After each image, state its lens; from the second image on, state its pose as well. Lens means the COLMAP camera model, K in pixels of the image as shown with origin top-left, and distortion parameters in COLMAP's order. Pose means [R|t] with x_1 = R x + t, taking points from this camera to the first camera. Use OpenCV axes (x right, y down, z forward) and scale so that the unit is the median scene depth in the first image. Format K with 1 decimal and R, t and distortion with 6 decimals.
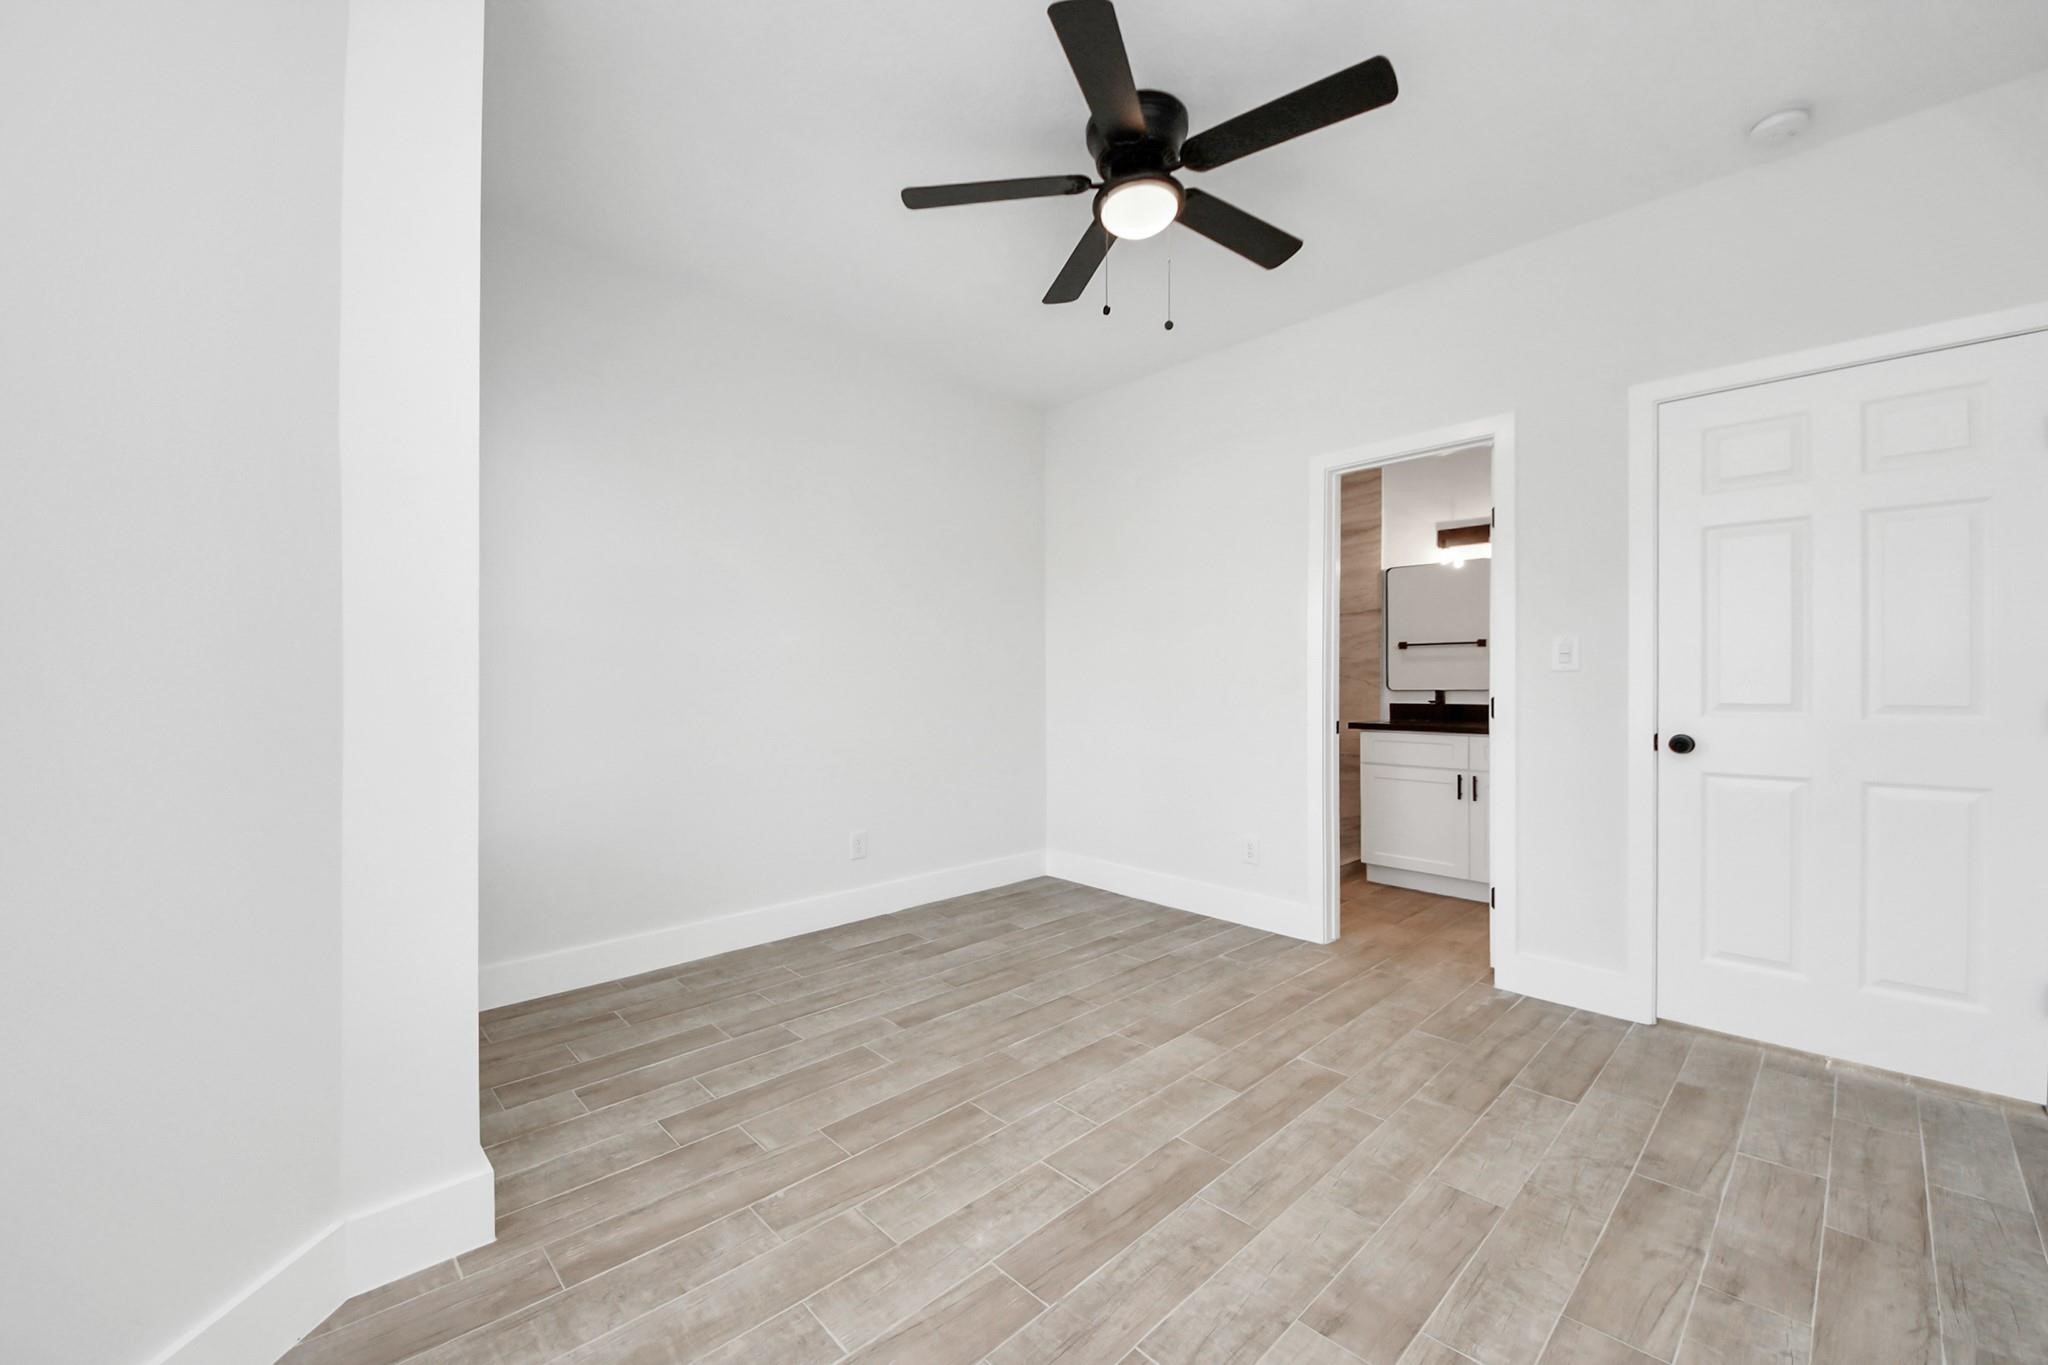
lens RADIAL K [[742.1, 0, 1029.9], [0, 742.1, 683.5], [0, 0, 1]] dist [0.070162, -0.033260]
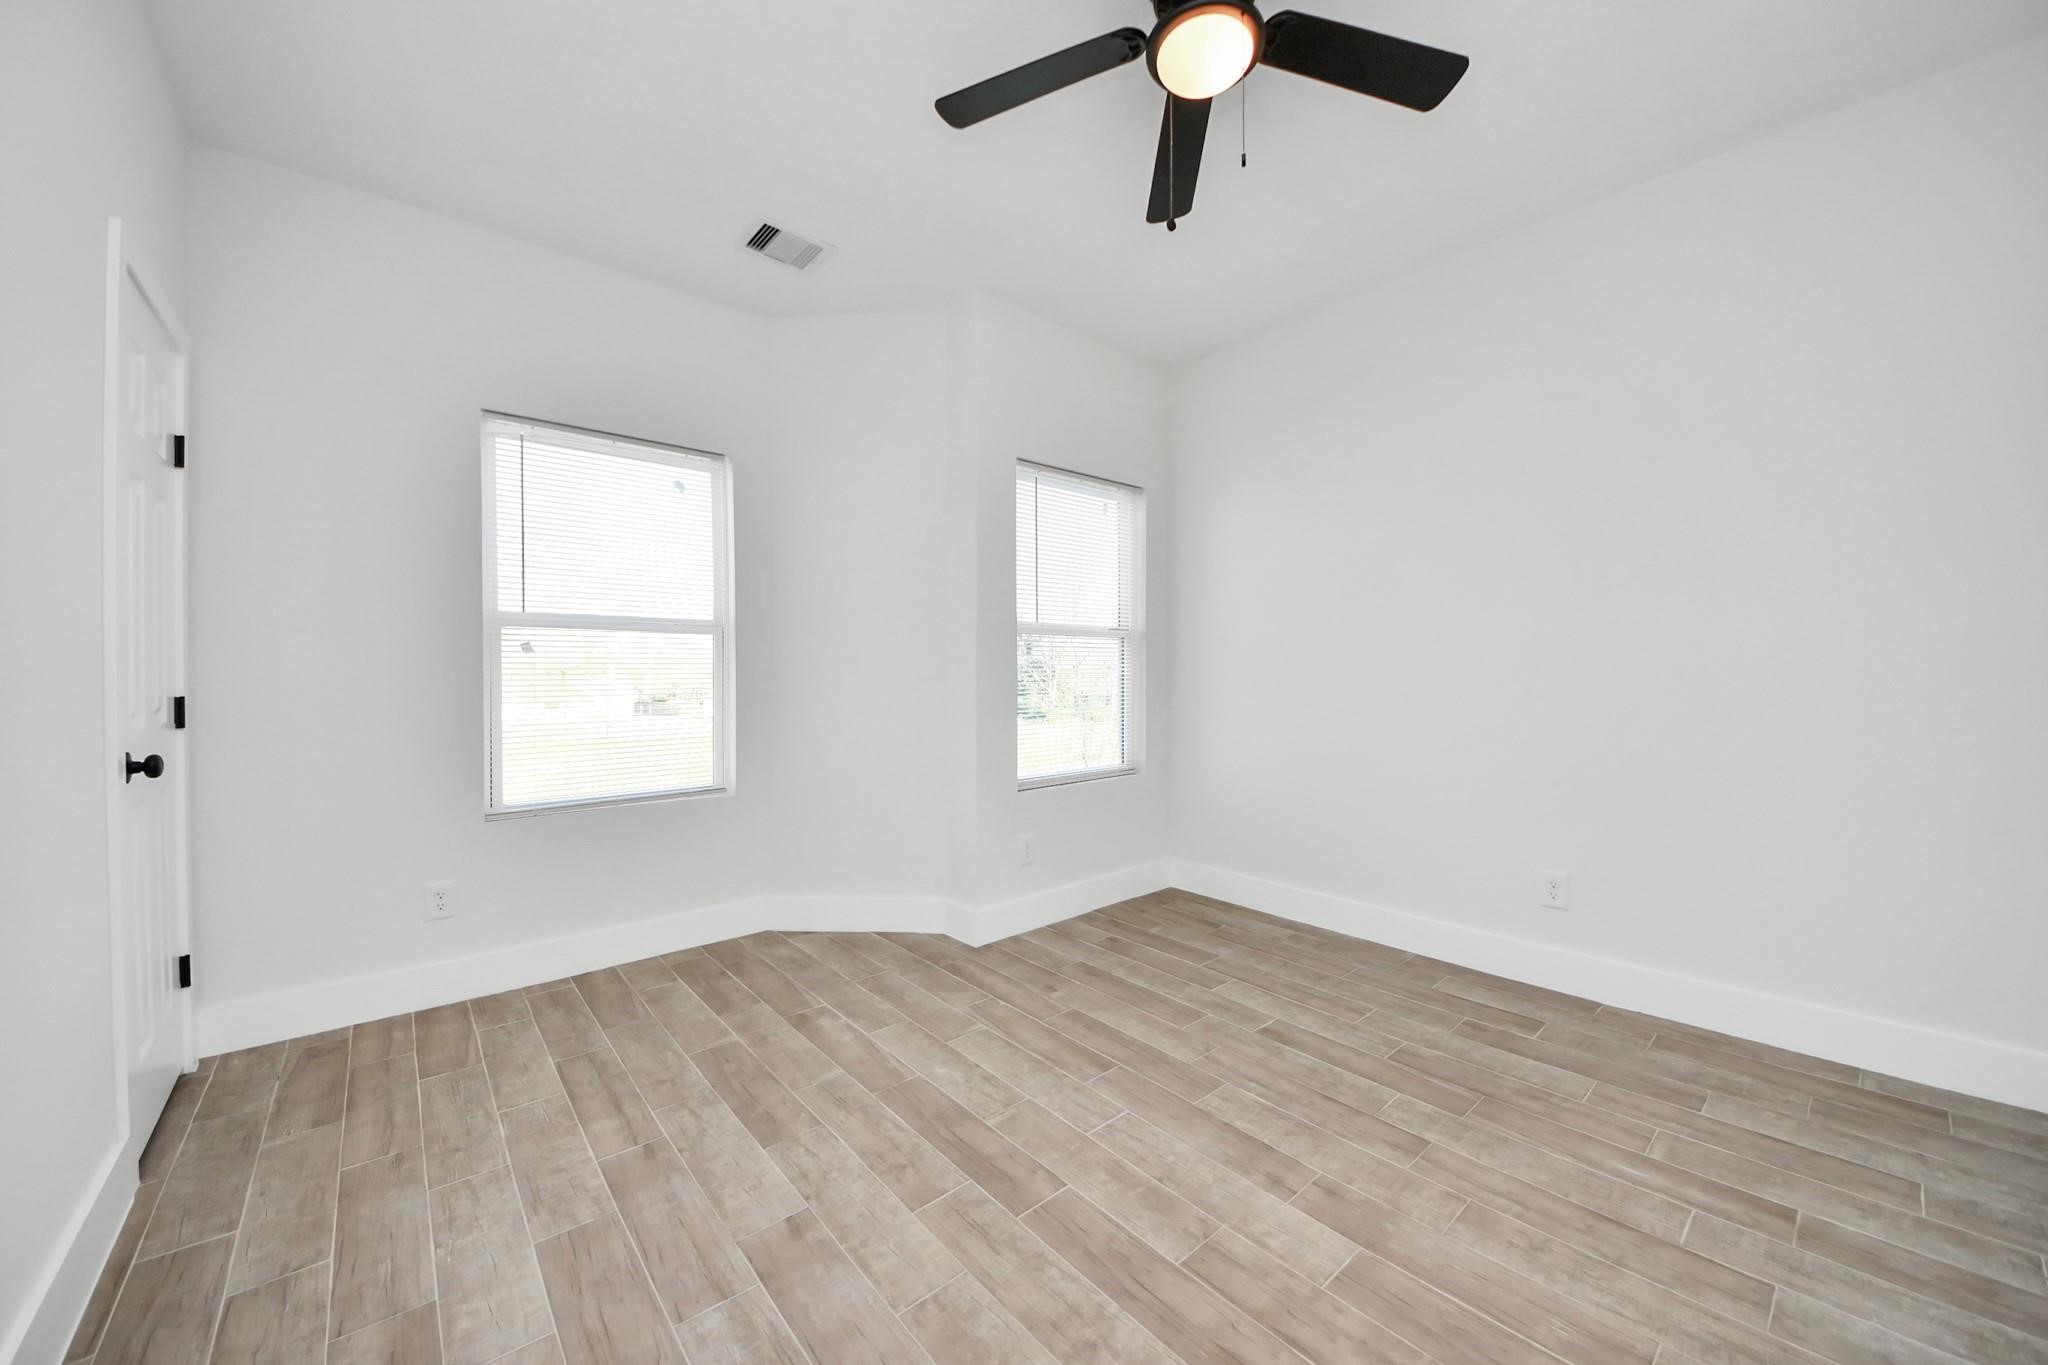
lens RADIAL K [[742.1, 0, 1029.9], [0, 742.1, 683.5], [0, 0, 1]] dist [0.070162, -0.033260]
pose [[-0.028755, -0.001329, -0.999586, 0.900929], [0.012485, 0.999921, -0.001689, 0.005331], [0.999509, -0.012528, -0.028736, 0.813331]]
